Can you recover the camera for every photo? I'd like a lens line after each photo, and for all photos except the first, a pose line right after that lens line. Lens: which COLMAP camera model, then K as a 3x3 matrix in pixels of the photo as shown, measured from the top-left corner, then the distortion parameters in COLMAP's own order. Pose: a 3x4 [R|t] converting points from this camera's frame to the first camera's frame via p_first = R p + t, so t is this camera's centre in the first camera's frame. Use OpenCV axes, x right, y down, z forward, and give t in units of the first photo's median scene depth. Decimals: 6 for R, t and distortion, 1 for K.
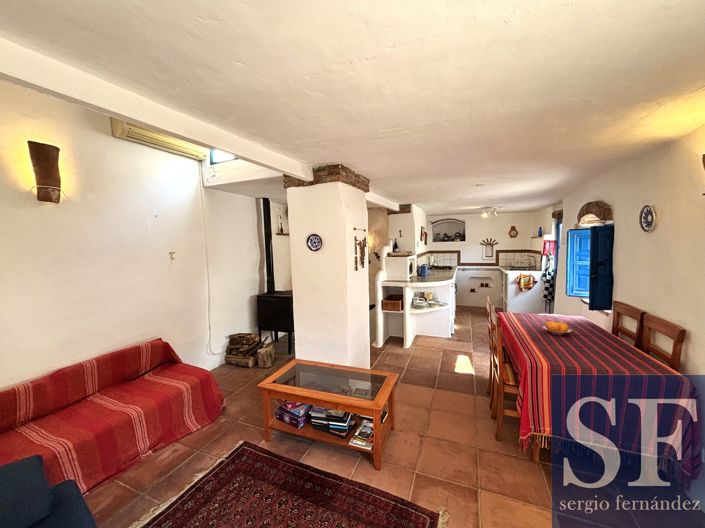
lens RADIAL K [[283.4, 0, 352.9], [0, 283.4, 262.2], [0, 0, 1]] dist [0.004745, -0.001459]
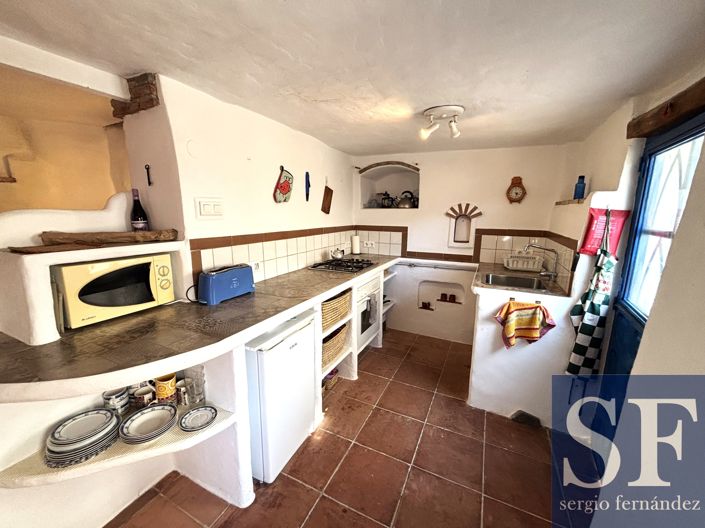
lens RADIAL K [[283.4, 0, 352.2], [0, 283.4, 265.0], [0, 0, 1]] dist [0.004745, -0.001459]
pose [[0.997030, 0.043846, -0.063313, 0.392982], [-0.035815, 0.991781, 0.122828, -0.040453], [0.068178, -0.120196, 0.990406, 0.603985]]
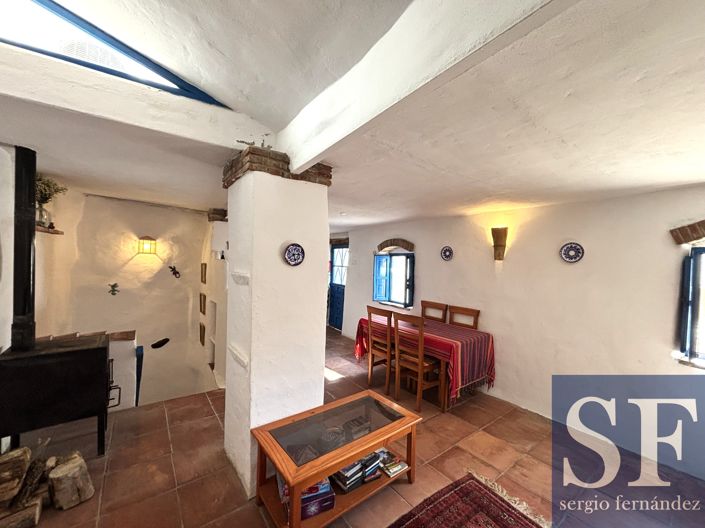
lens RADIAL K [[283.4, 0, 352.0], [0, 283.4, 262.0], [0, 0, 1]] dist [0.004745, -0.001459]
pose [[0.512794, 0.037767, 0.857680, -0.330663], [0.009314, 0.998728, -0.049547, -0.005198], [-0.858461, 0.033395, 0.511791, 0.226120]]
